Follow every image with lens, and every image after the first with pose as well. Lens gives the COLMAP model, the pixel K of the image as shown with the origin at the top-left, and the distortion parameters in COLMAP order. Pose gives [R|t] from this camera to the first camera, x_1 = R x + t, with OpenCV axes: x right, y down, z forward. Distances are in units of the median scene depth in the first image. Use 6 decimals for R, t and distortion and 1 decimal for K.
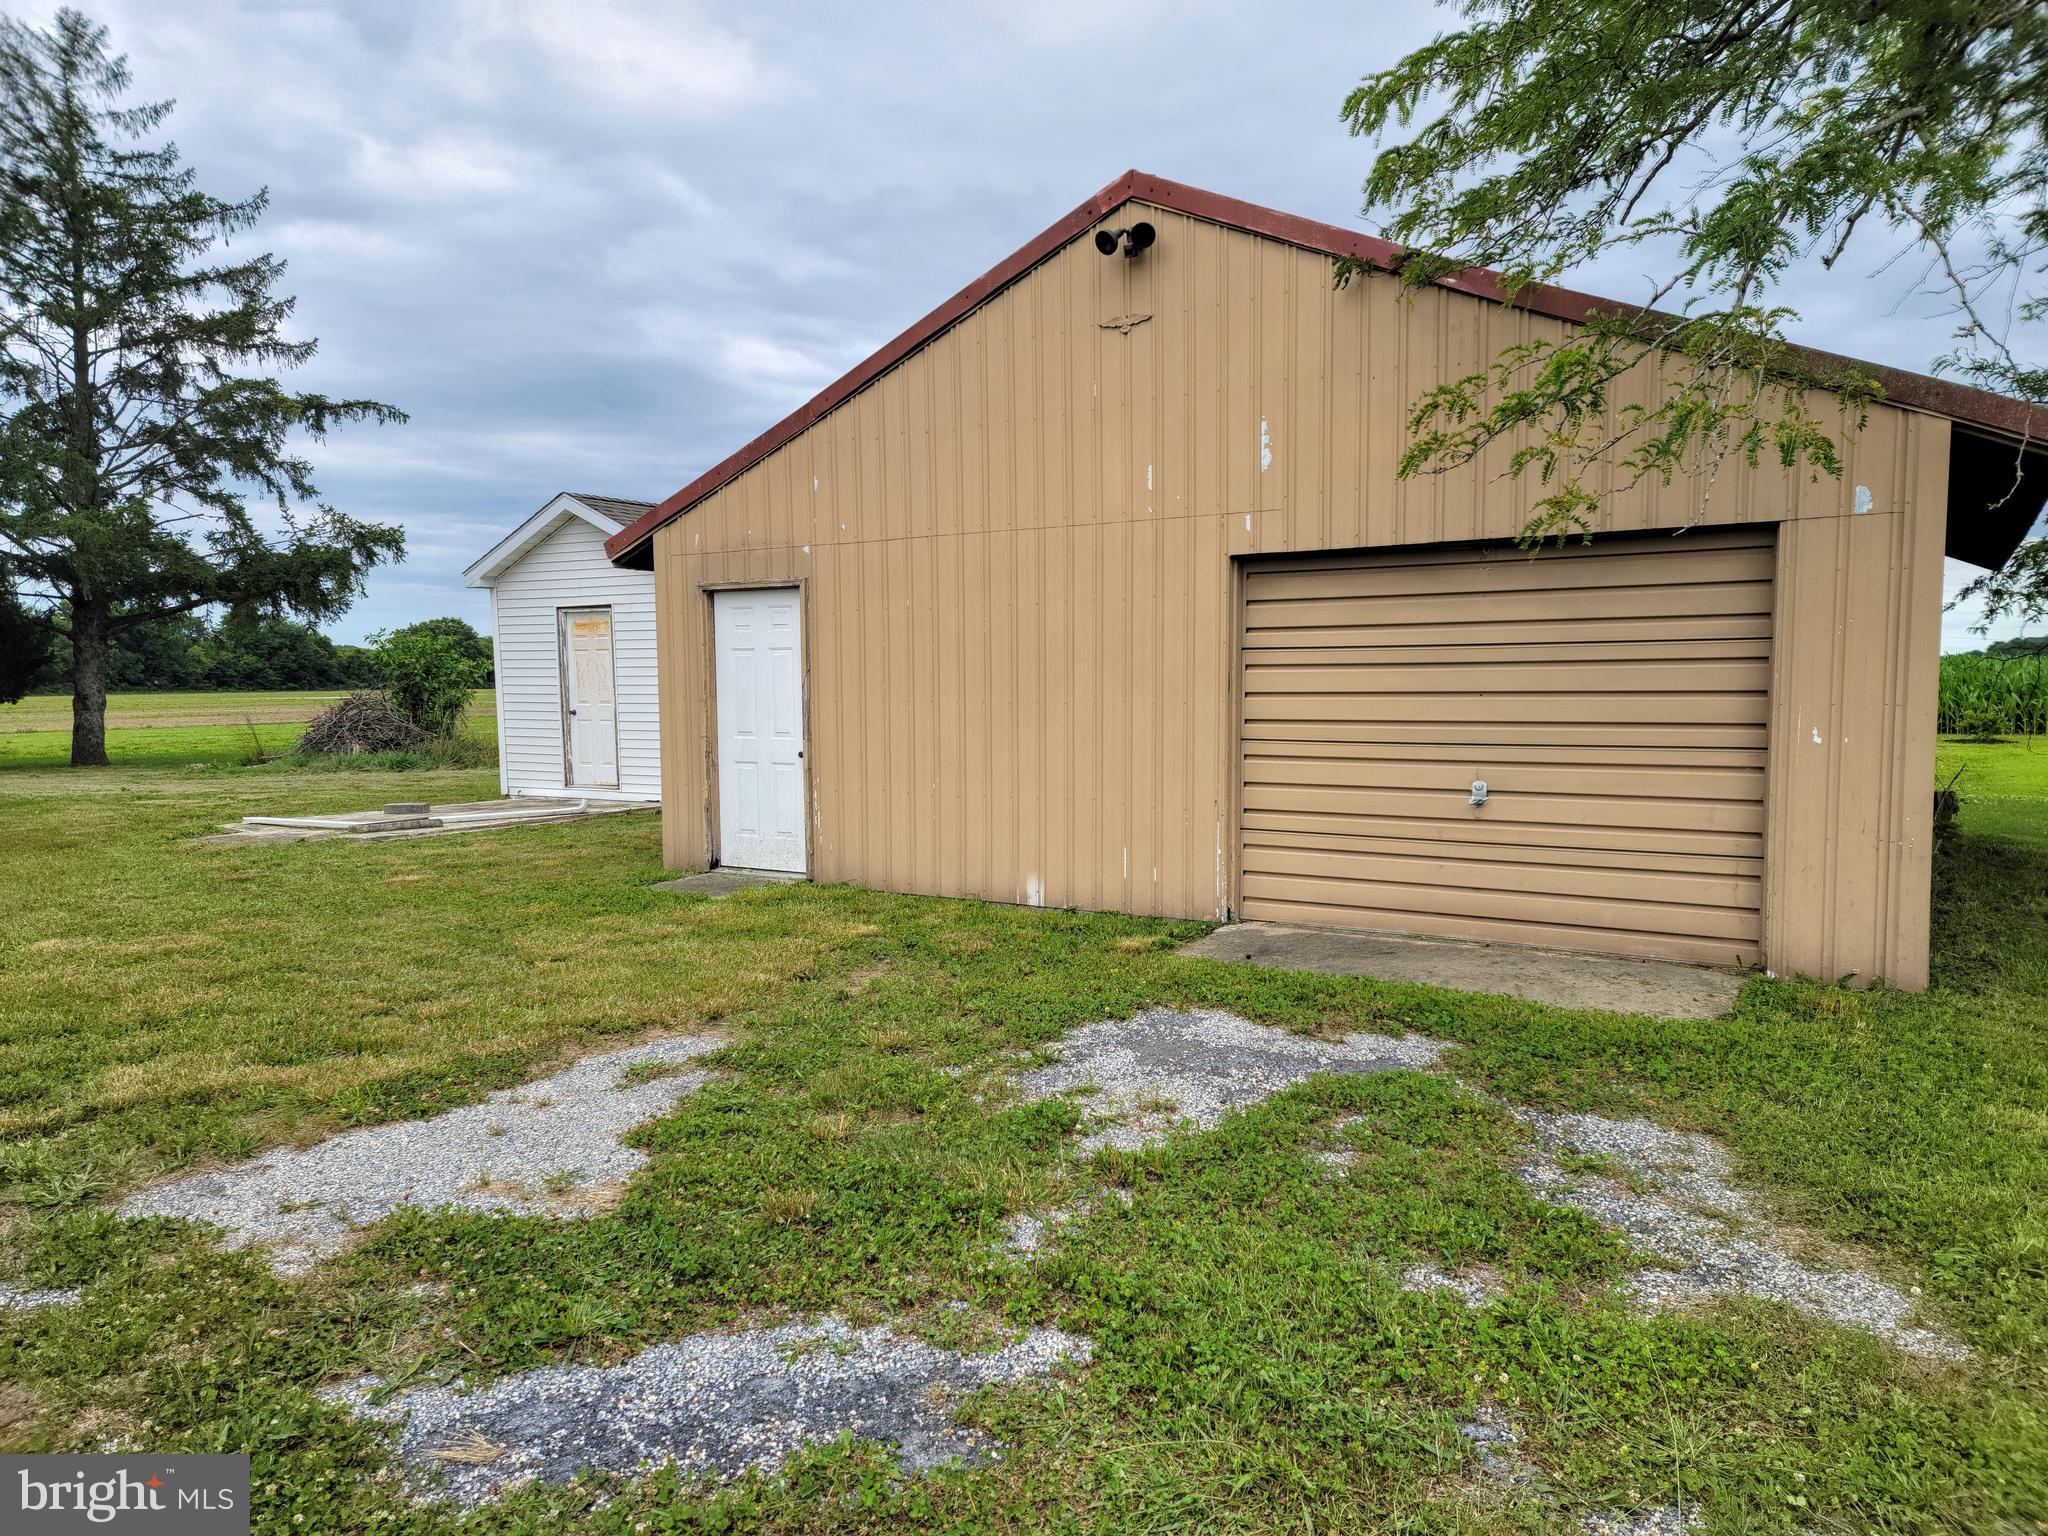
lens RADIAL K [[1411.7, 0, 1024.0], [0, 1411.7, 768.0], [0, 0, 1]] dist [0.118090, -0.095232]
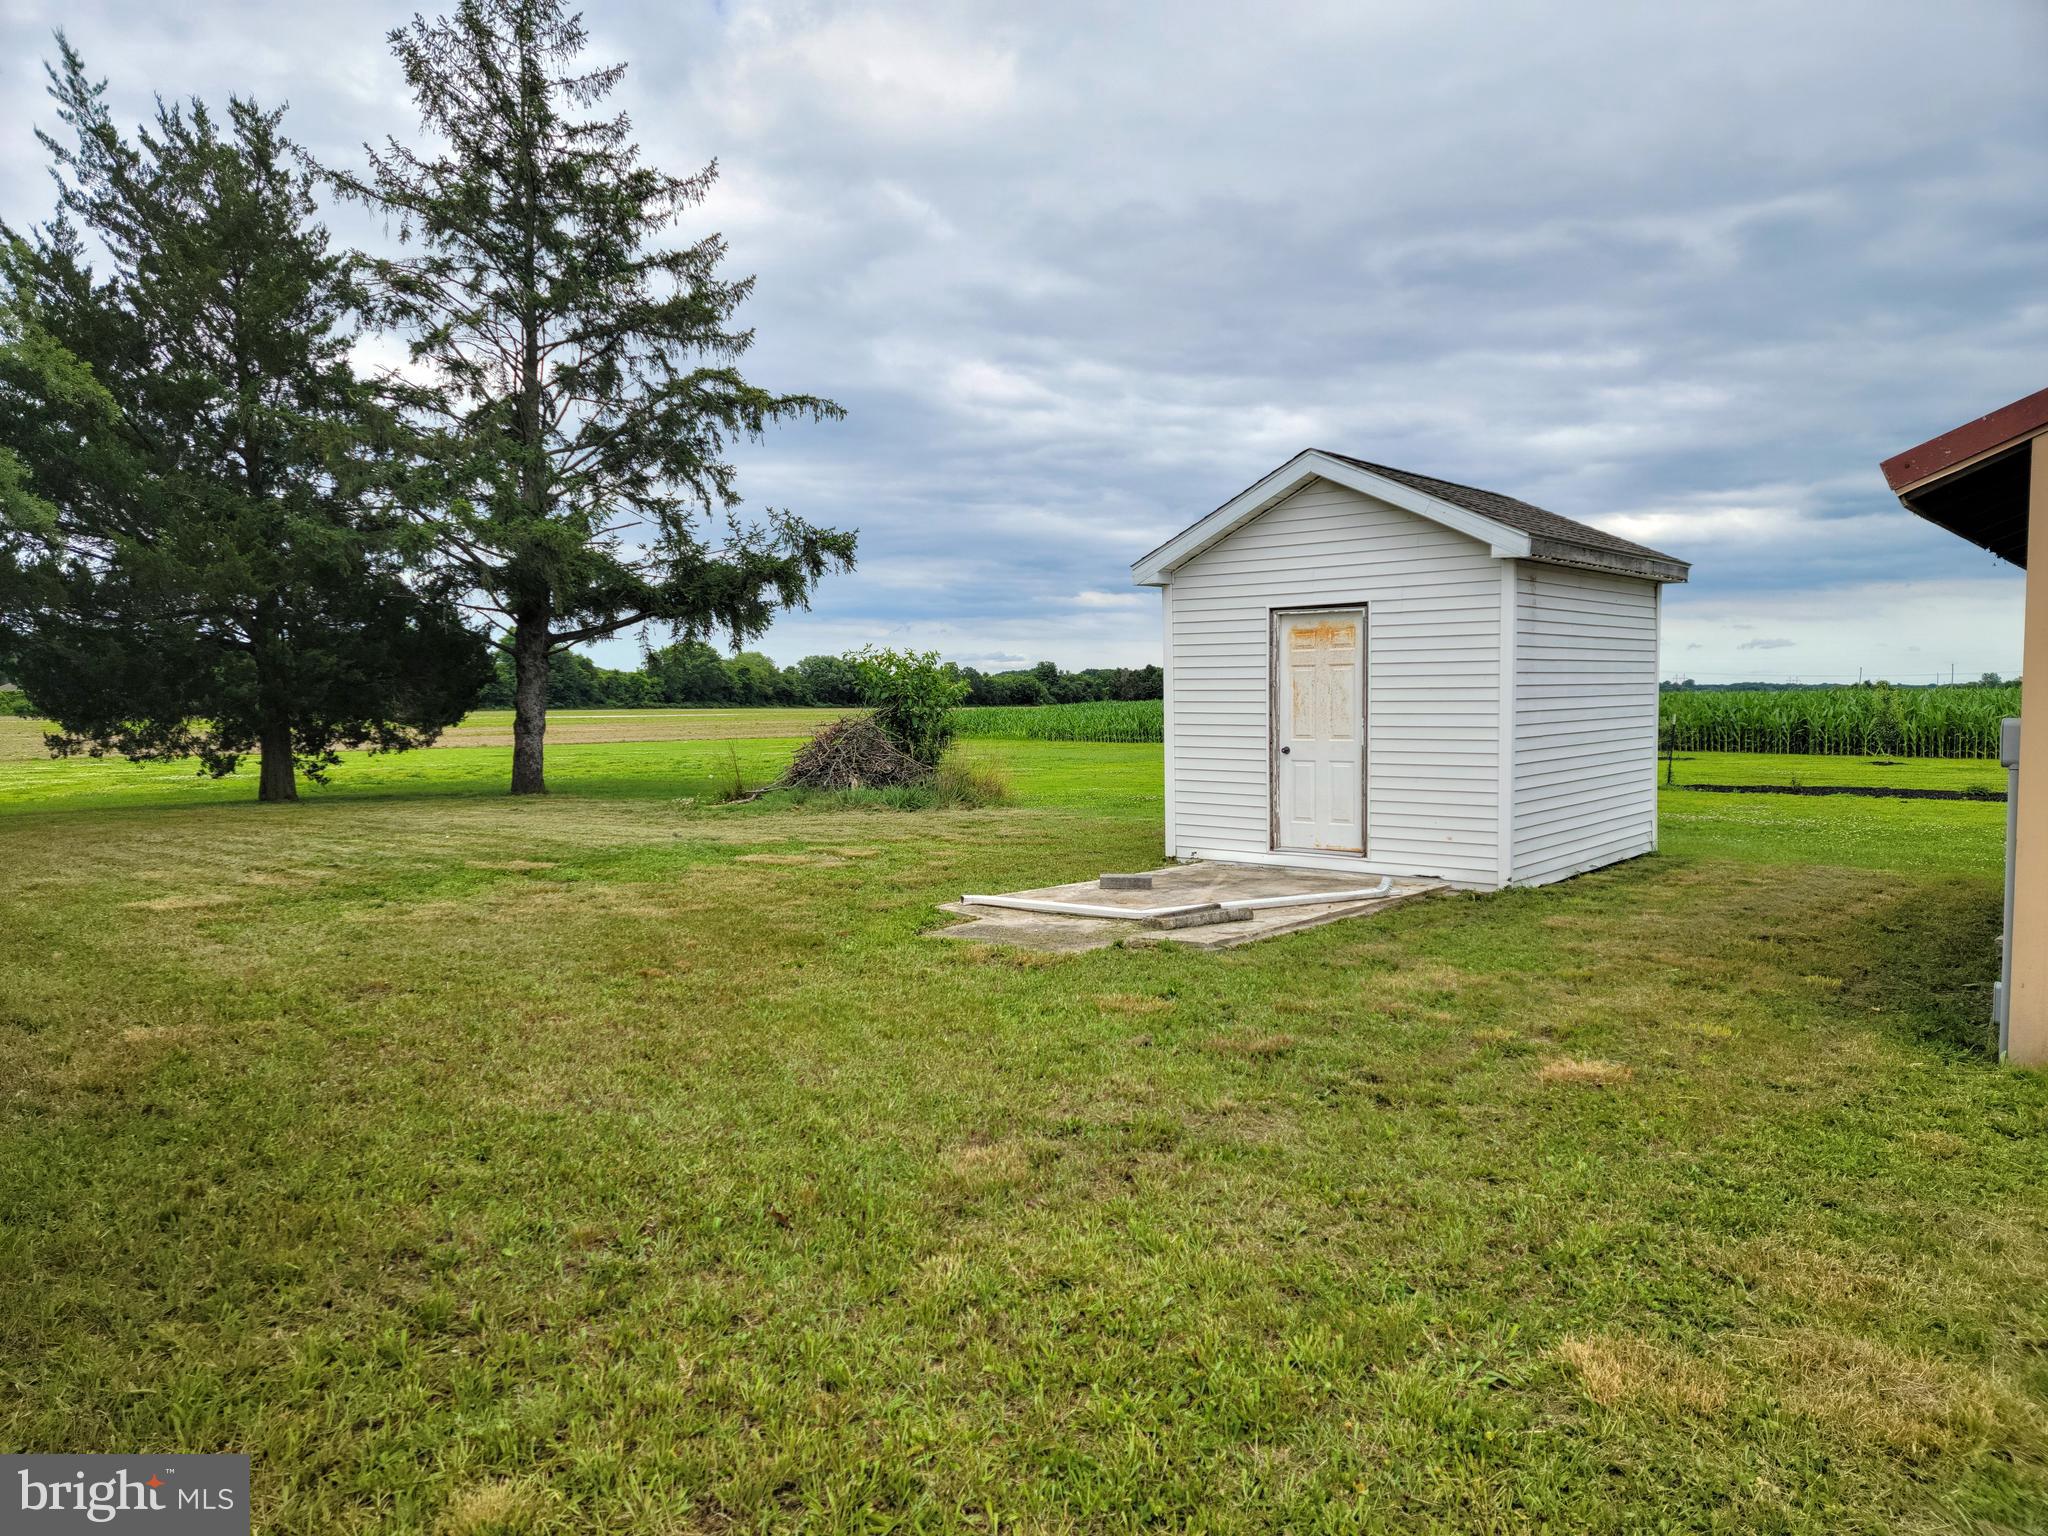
lens RADIAL K [[1411.7, 0, 1024.0], [0, 1411.7, 768.0], [0, 0, 1]] dist [0.118090, -0.095232]
pose [[0.990023, 0.009994, -0.140553, -0.208430], [-0.011952, 0.999843, -0.013097, -0.010895], [0.140400, 0.014646, 0.989987, 0.150557]]
